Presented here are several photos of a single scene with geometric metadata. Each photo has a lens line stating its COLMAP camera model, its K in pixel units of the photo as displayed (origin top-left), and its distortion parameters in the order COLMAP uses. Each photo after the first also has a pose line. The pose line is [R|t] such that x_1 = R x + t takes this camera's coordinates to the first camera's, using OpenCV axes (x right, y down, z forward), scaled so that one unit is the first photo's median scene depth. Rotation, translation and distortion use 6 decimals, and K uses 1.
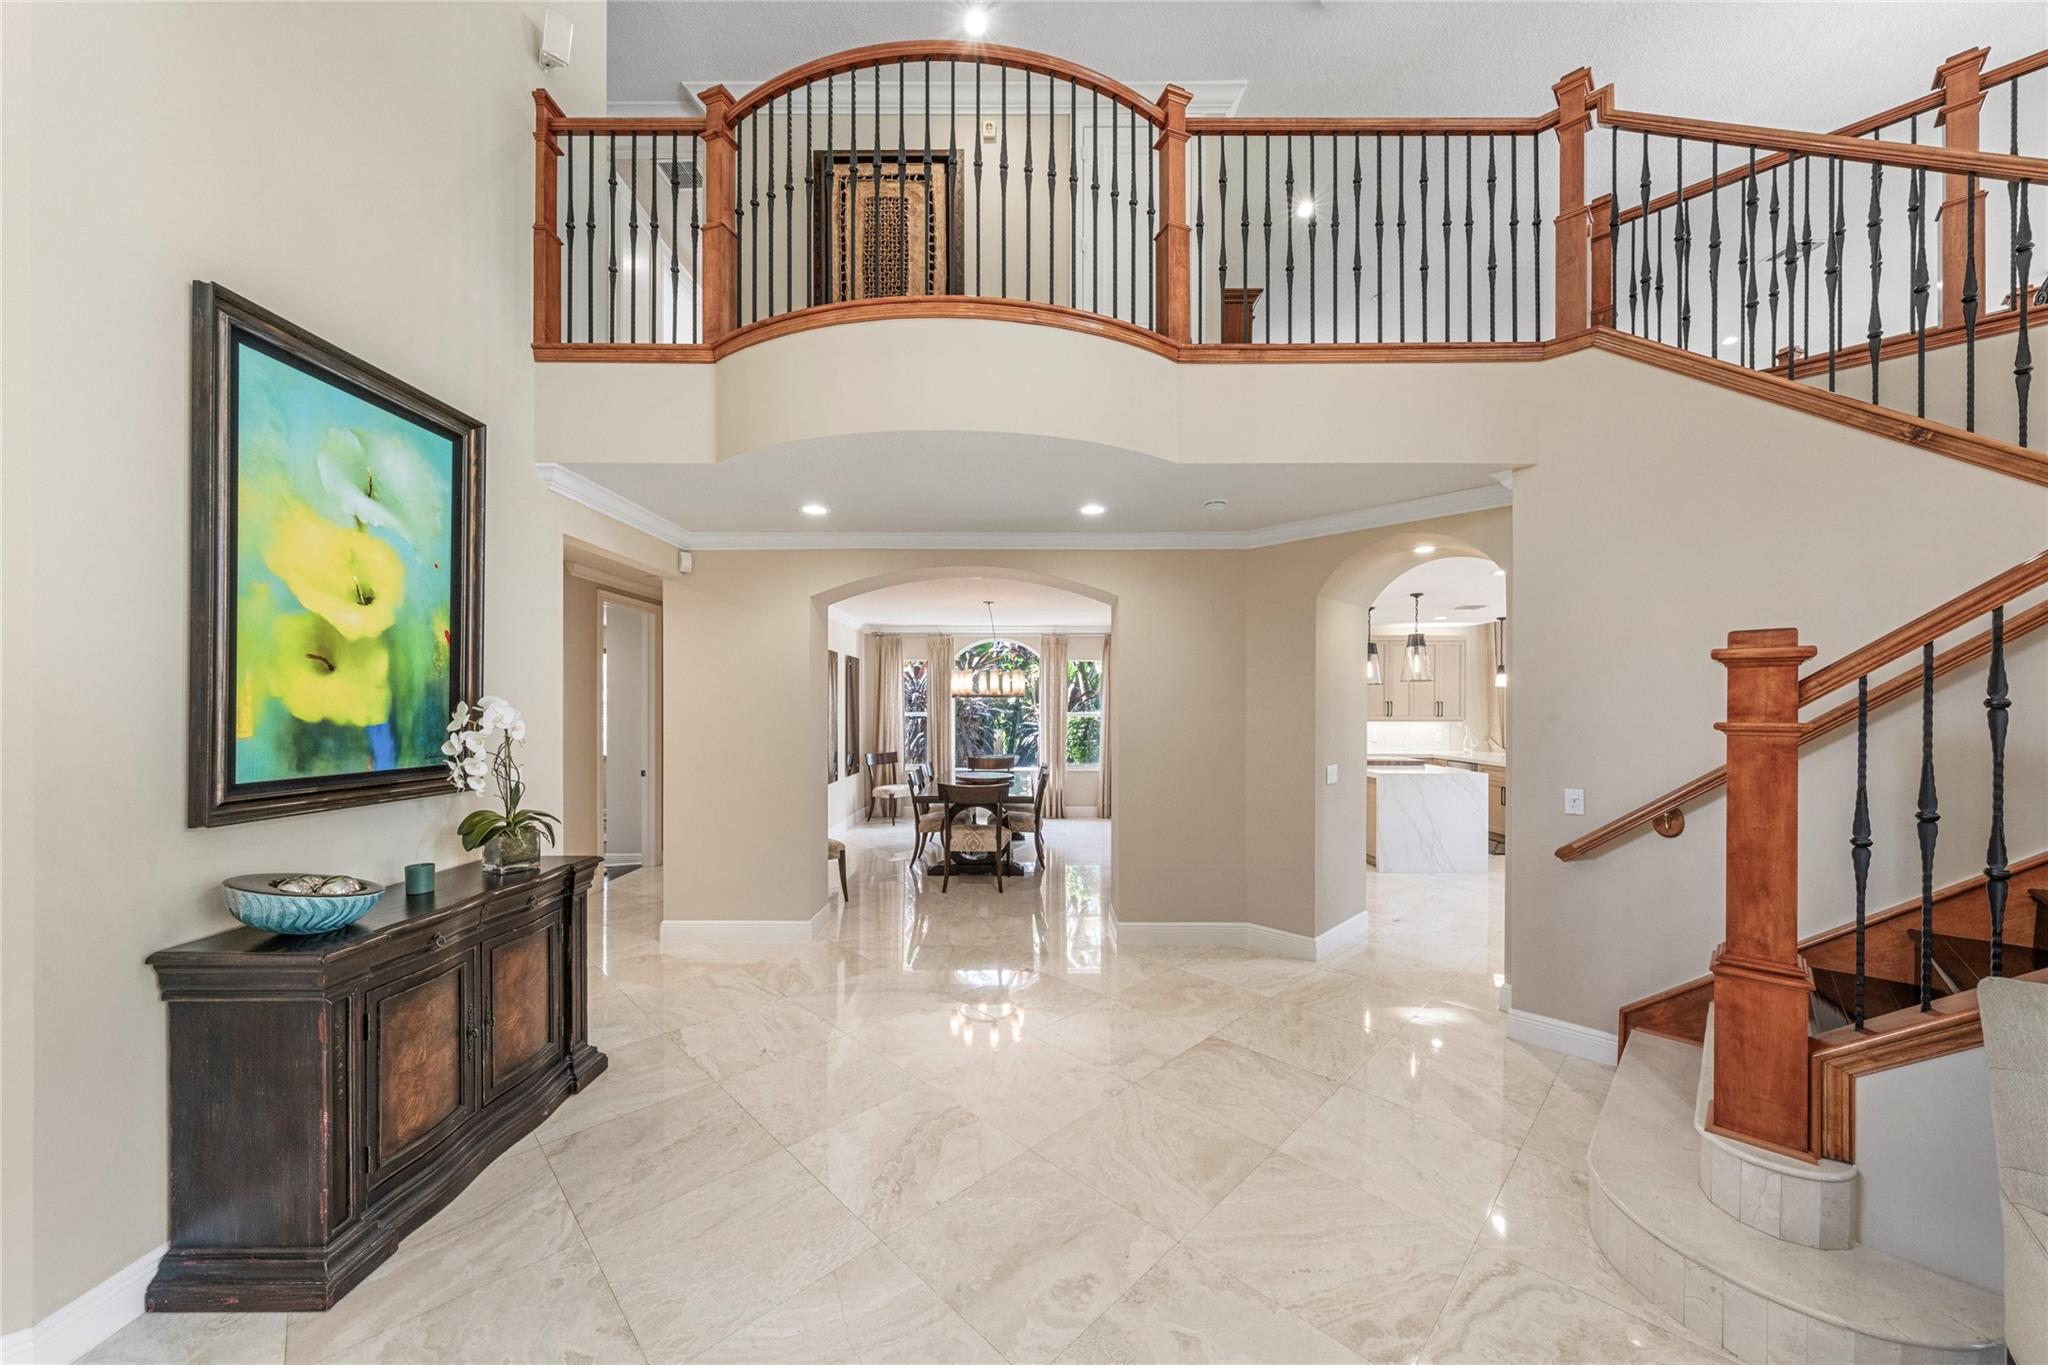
lens RADIAL K [[704.6, 0, 1024.8], [0, 704.6, 709.0], [0, 0, 1]] dist [-0.004970, -0.000961]
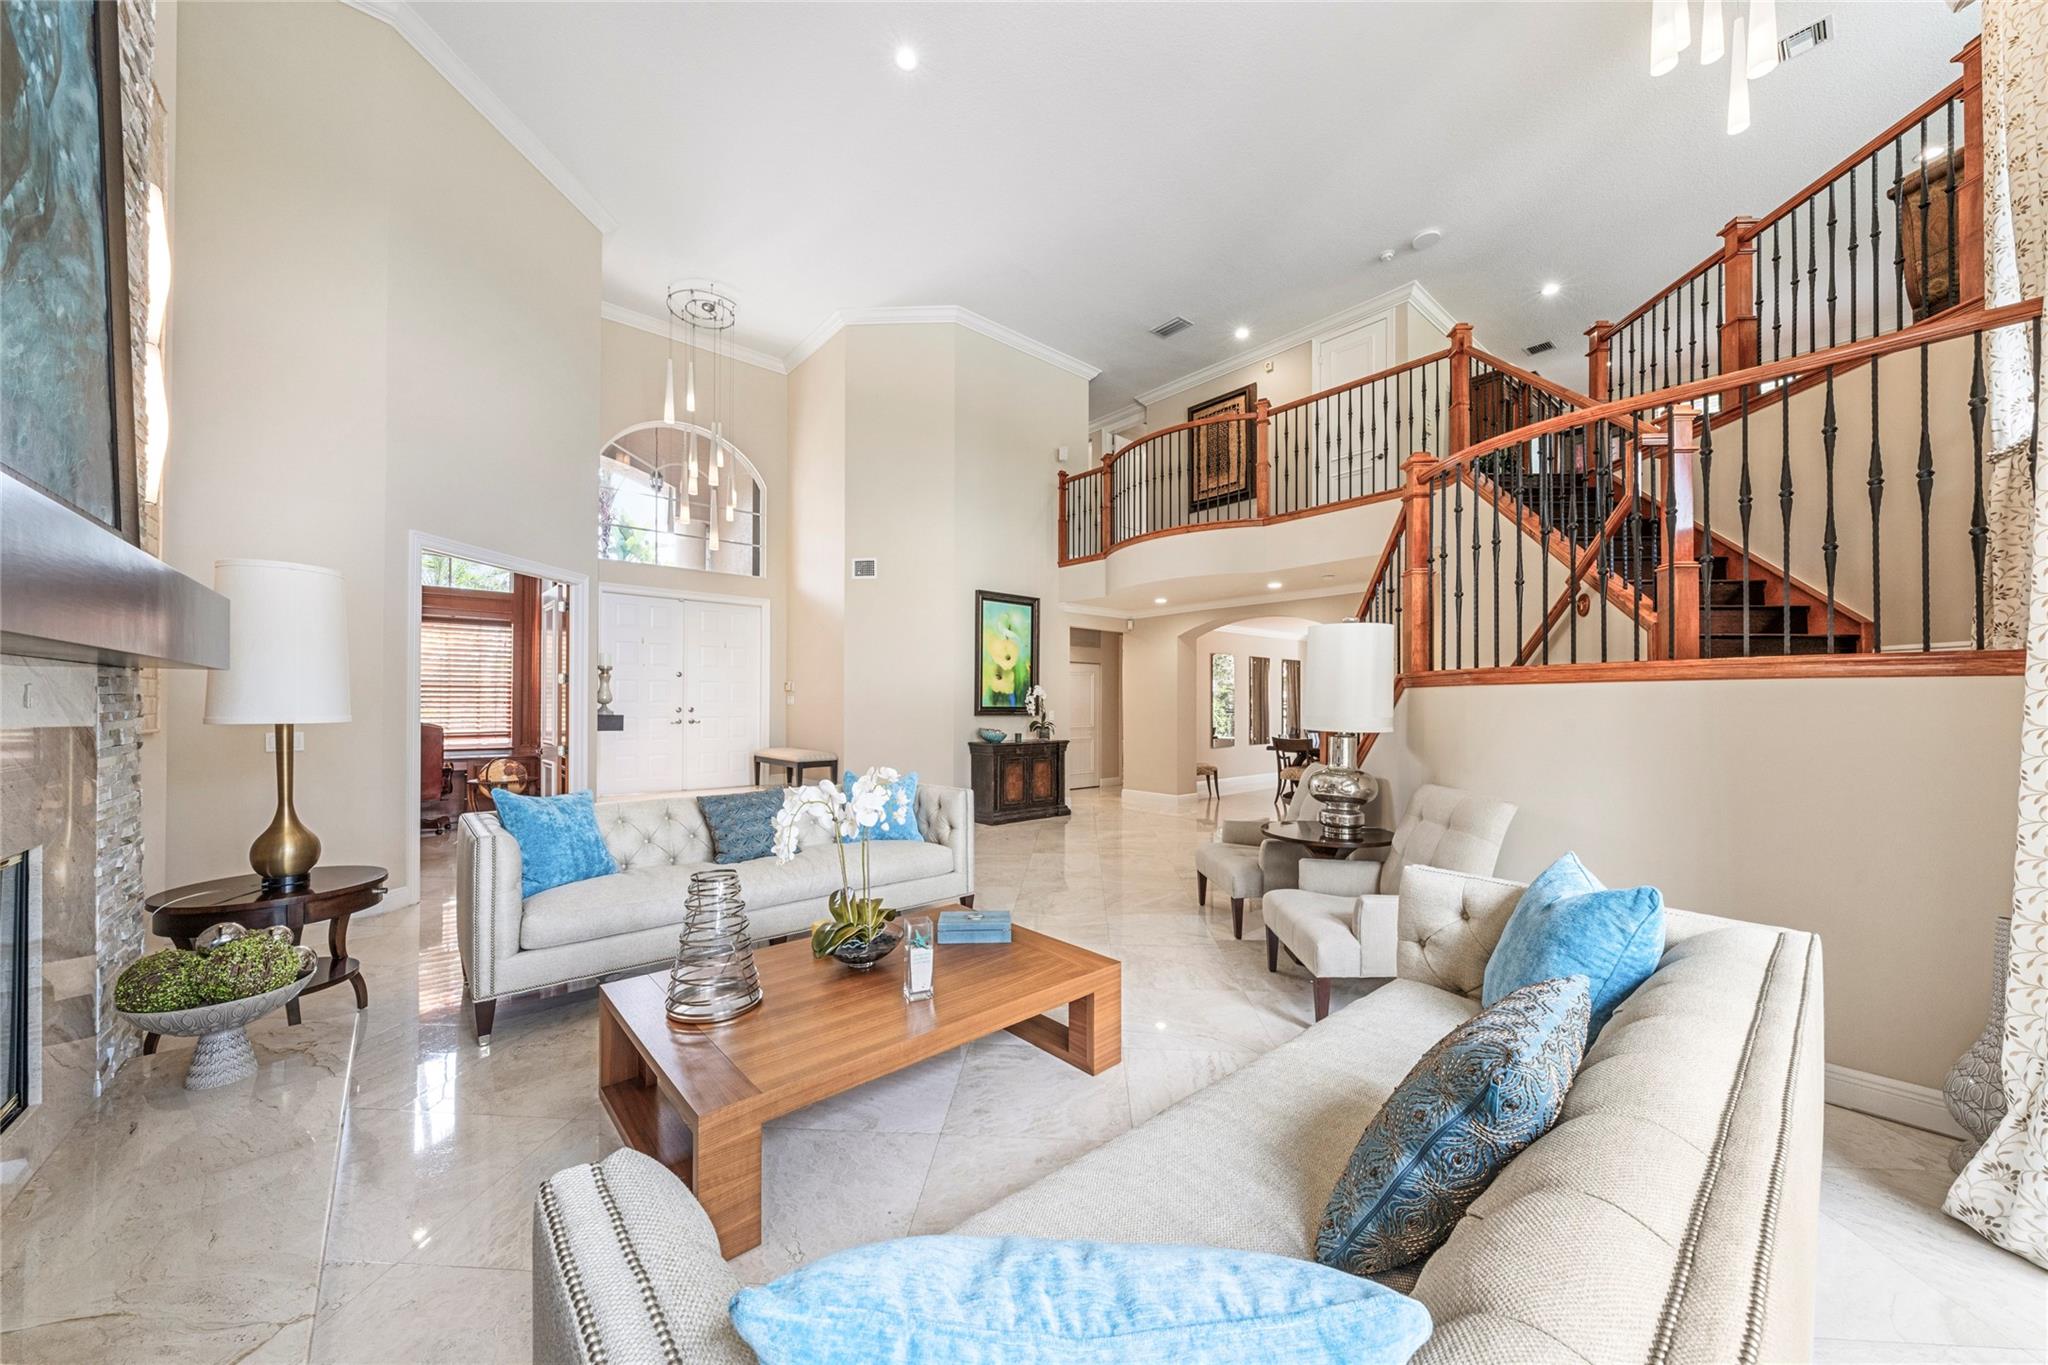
lens RADIAL K [[704.6, 0, 1020.4], [0, 704.6, 692.7], [0, 0, 1]] dist [-0.004970, -0.000961]
pose [[0.643340, -0.009602, -0.765520, 1.583028], [-0.007122, 0.999803, -0.018526, 0.072128], [0.765548, 0.017370, 0.643145, -1.081959]]
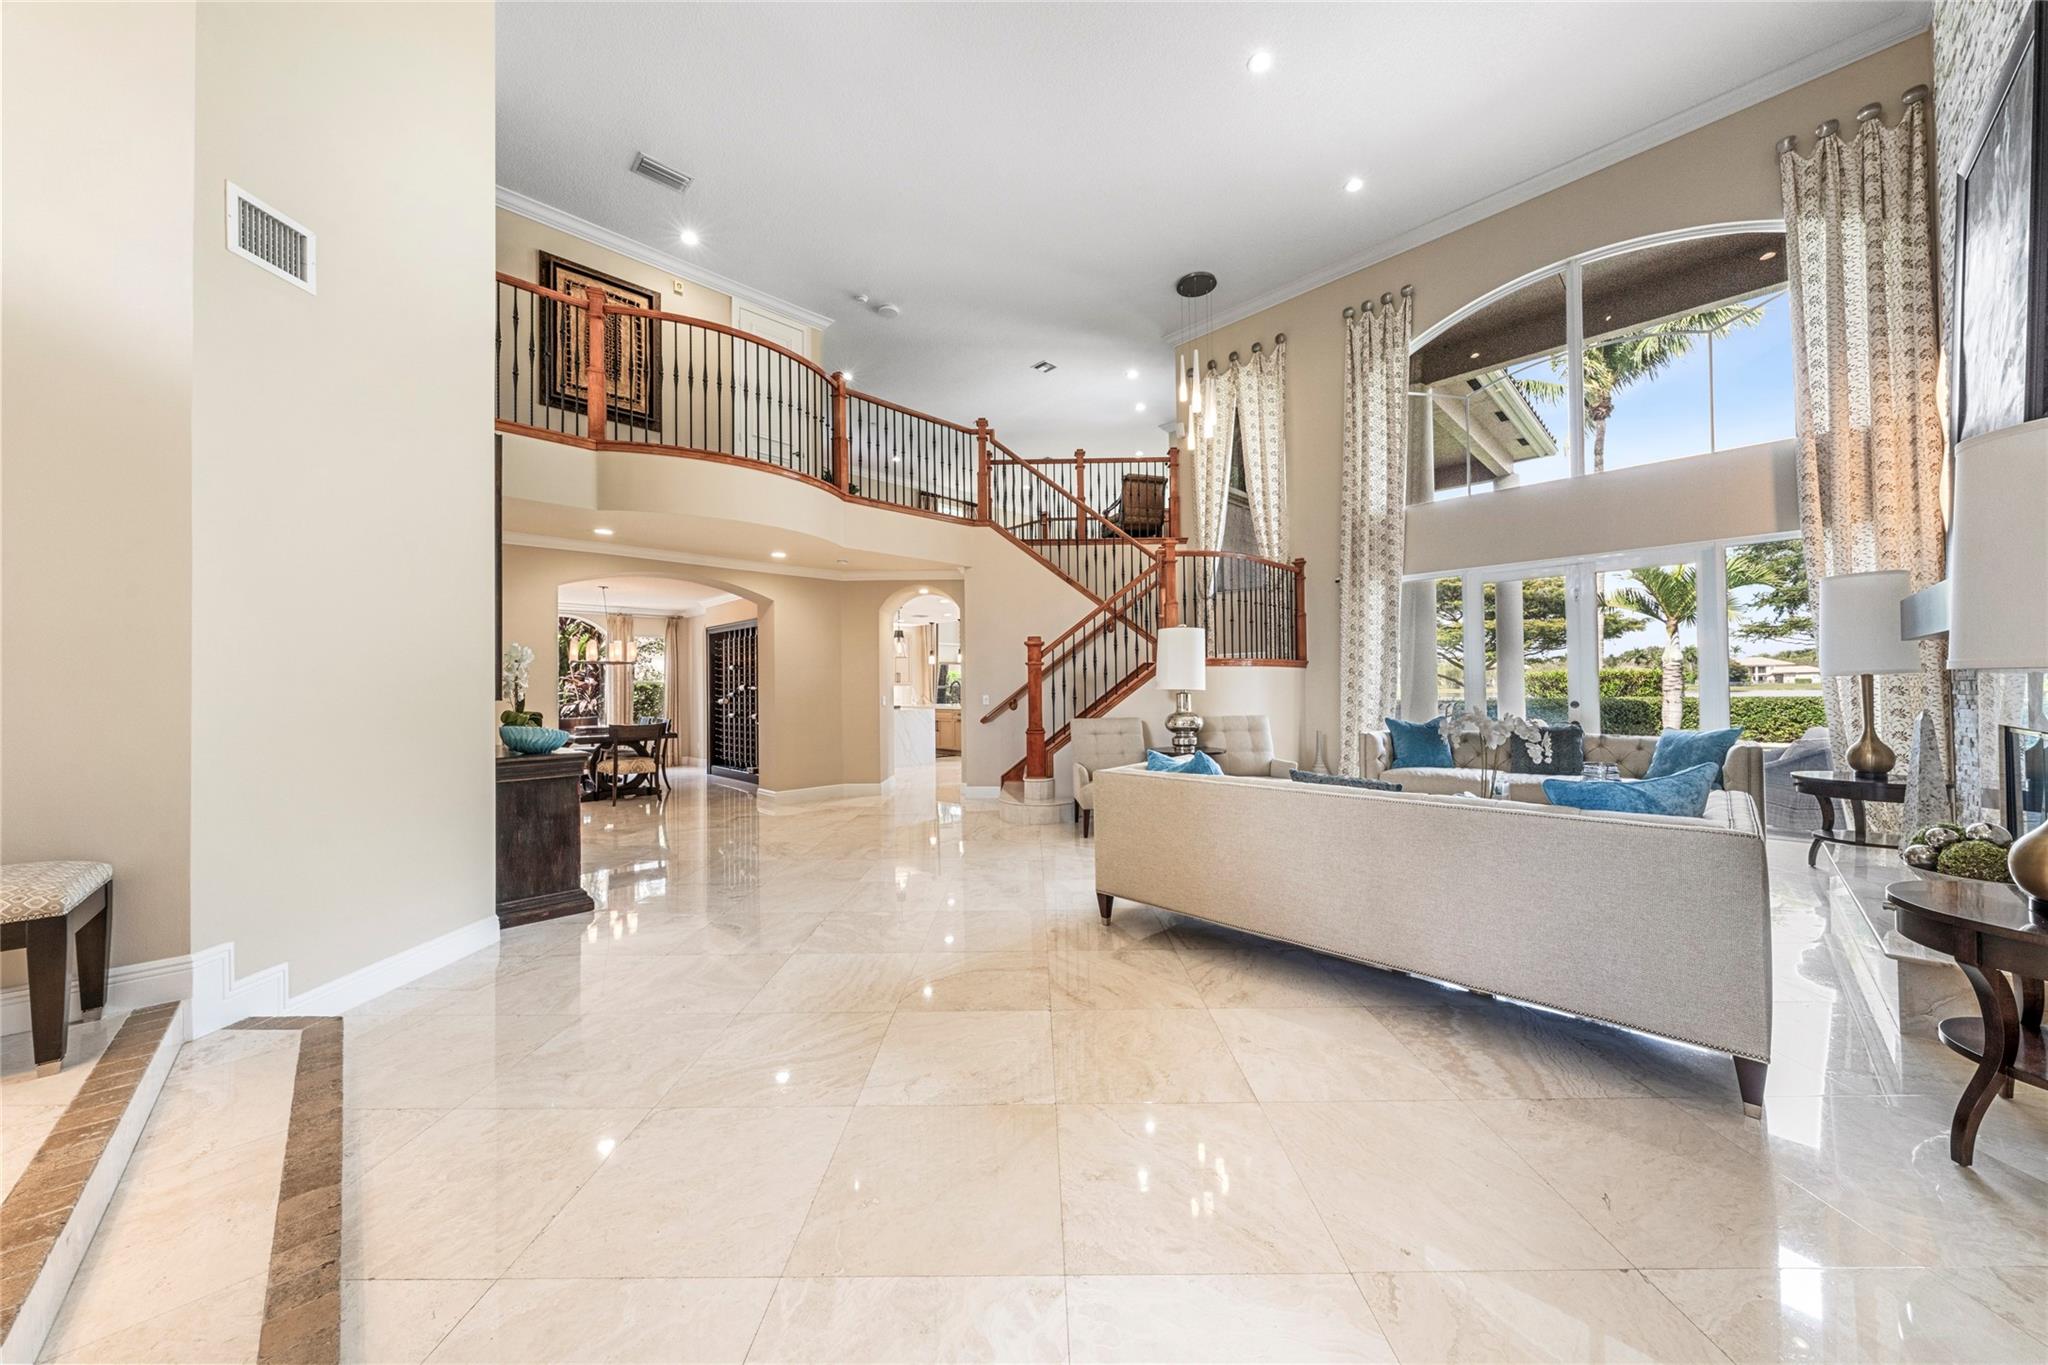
lens RADIAL K [[704.6, 0, 1016.1], [0, 704.6, 688.9], [0, 0, 1]] dist [-0.004970, -0.000961]
pose [[0.719173, -0.009499, 0.694766, -1.042314], [0.015273, 0.999881, -0.002139, 0.110194], [-0.694663, 0.012150, 0.719233, -1.047202]]
